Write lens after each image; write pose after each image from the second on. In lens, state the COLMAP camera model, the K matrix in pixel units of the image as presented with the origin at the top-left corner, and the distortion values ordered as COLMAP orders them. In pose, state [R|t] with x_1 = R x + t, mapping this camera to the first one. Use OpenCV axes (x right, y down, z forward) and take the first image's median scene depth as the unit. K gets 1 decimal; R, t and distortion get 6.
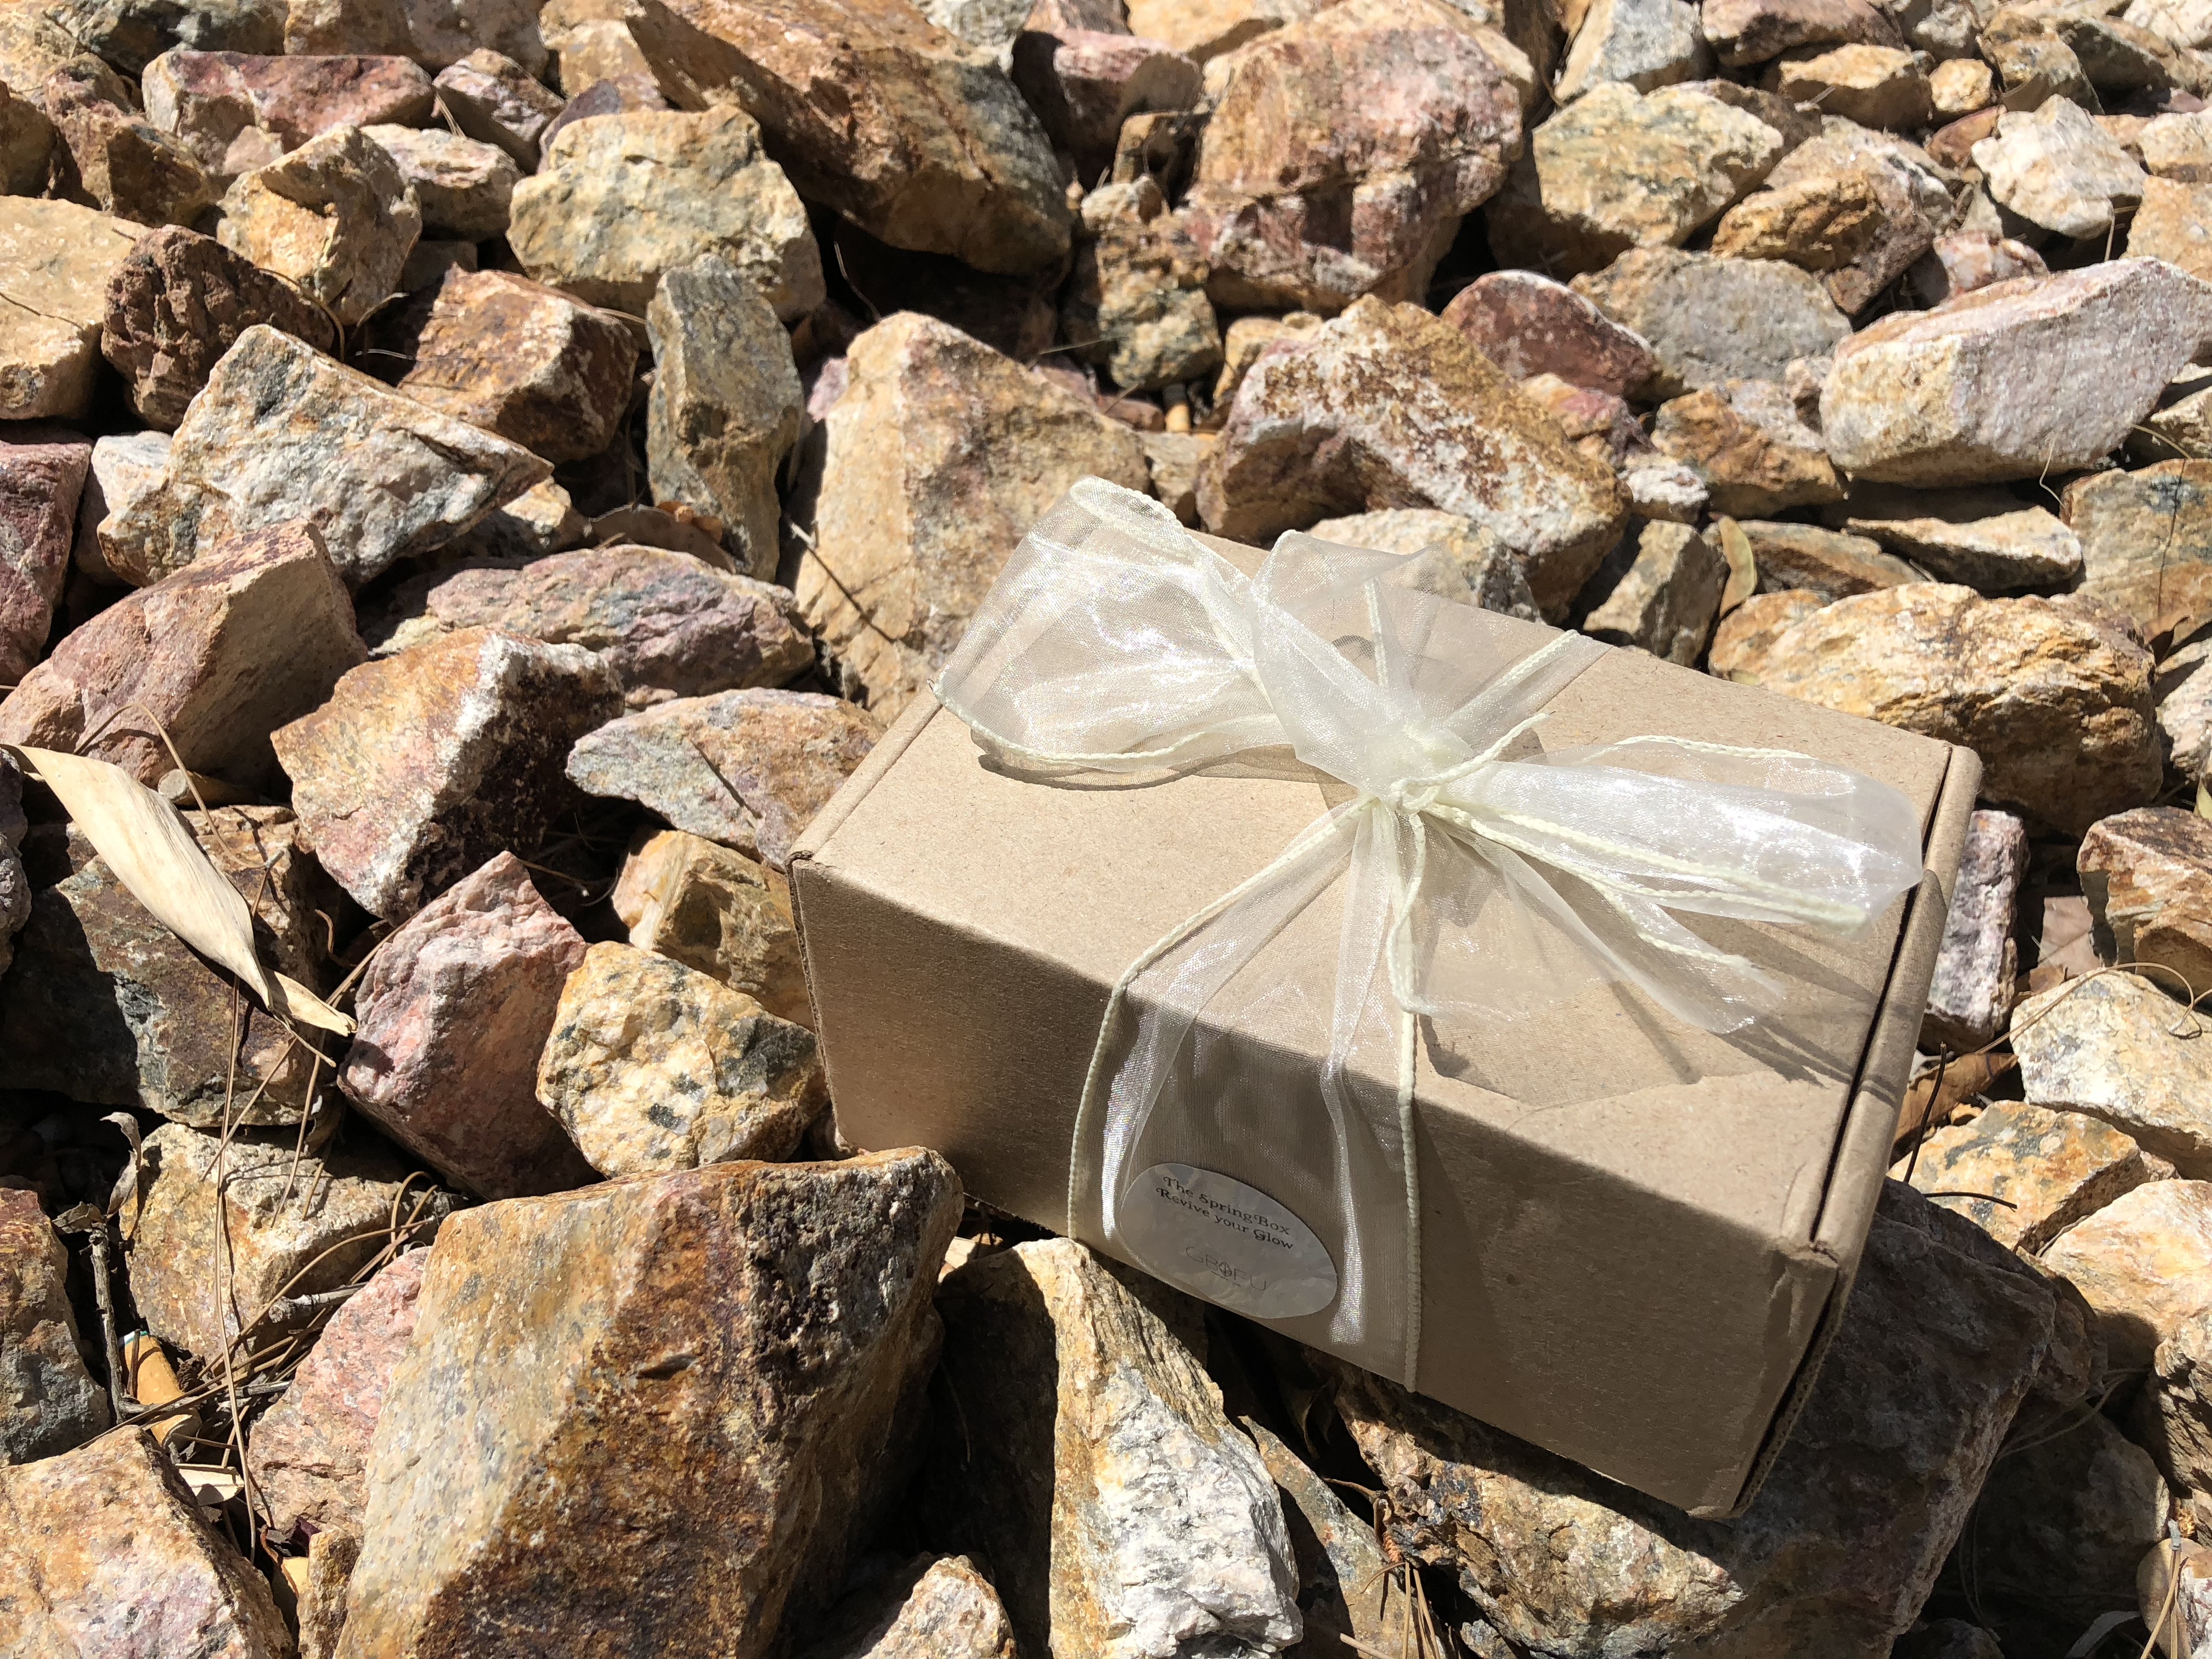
lens RADIAL K [[1878.5, 0, 1106.0], [0, 1878.5, 829.5], [0, 0, 1]] dist [-0.001834, 0.007837]
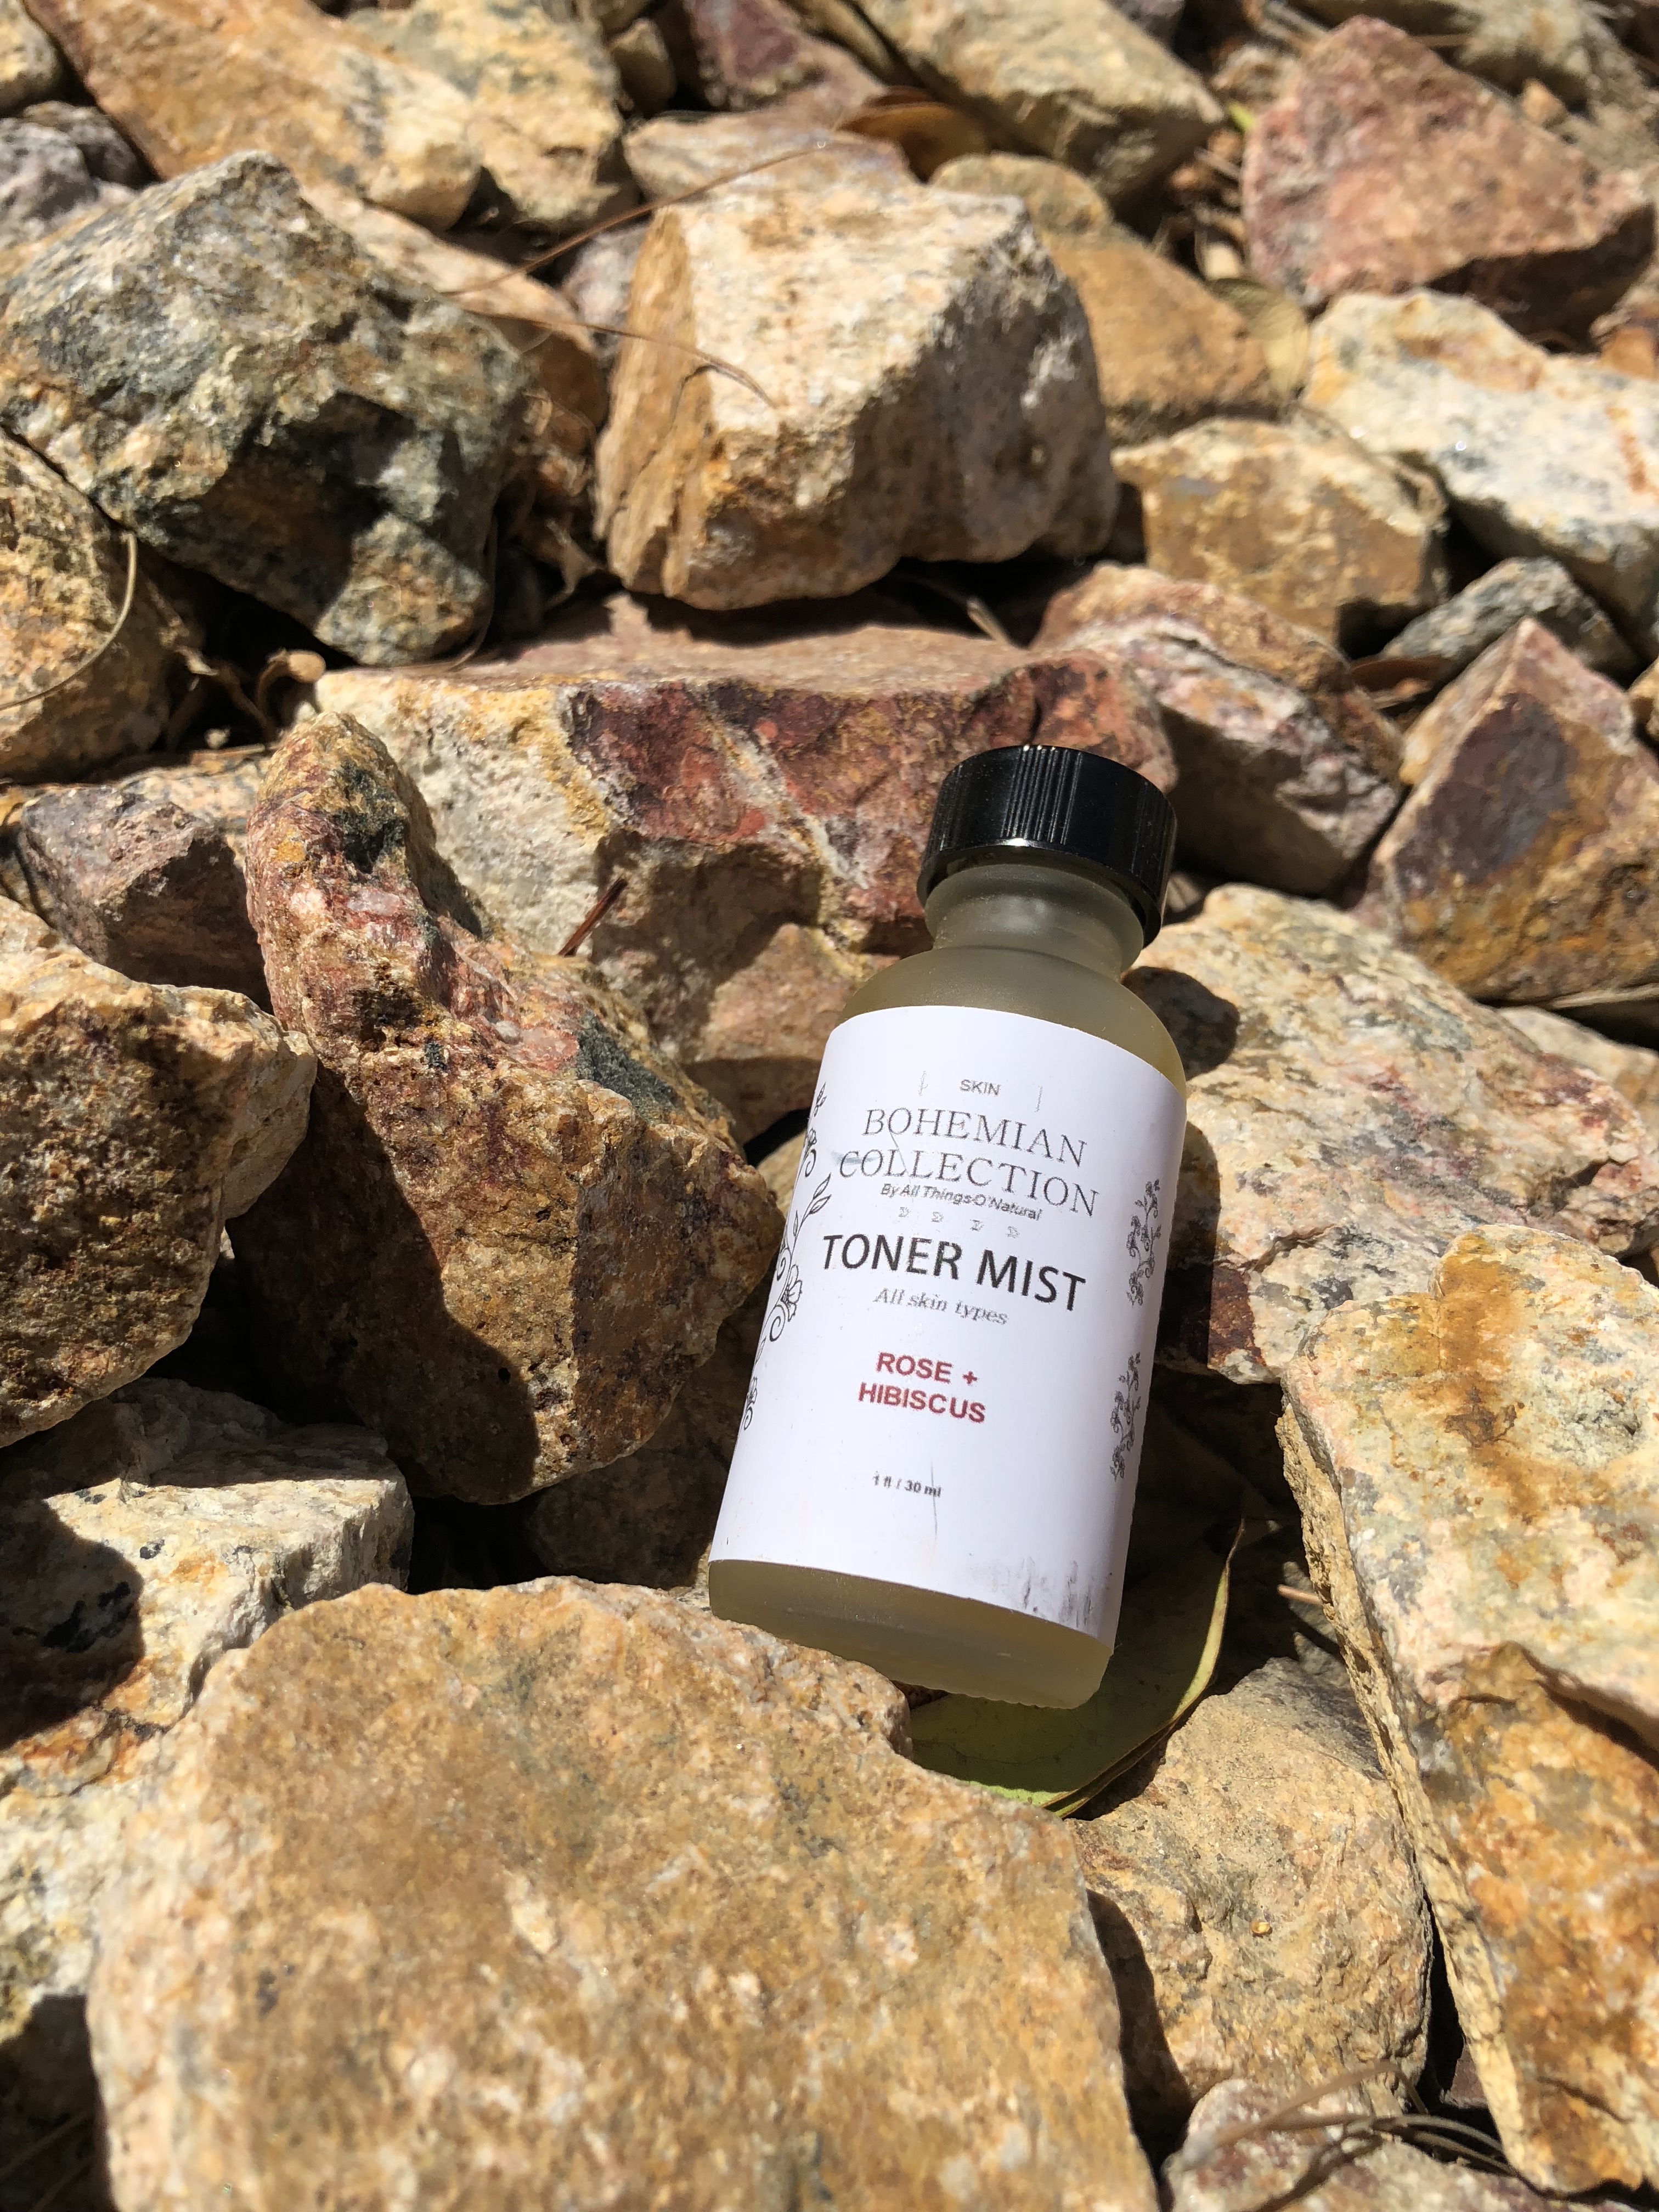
lens RADIAL K [[1878.5, 0, 824.2], [0, 1878.5, 1086.5], [0, 0, 1]] dist [-0.001834, 0.007837]
pose [[0.988633, 0.016634, 0.149429, -0.424983], [-0.033965, 0.992878, 0.114191, -0.327003], [-0.146465, -0.117969, 0.982157, 0.578923]]
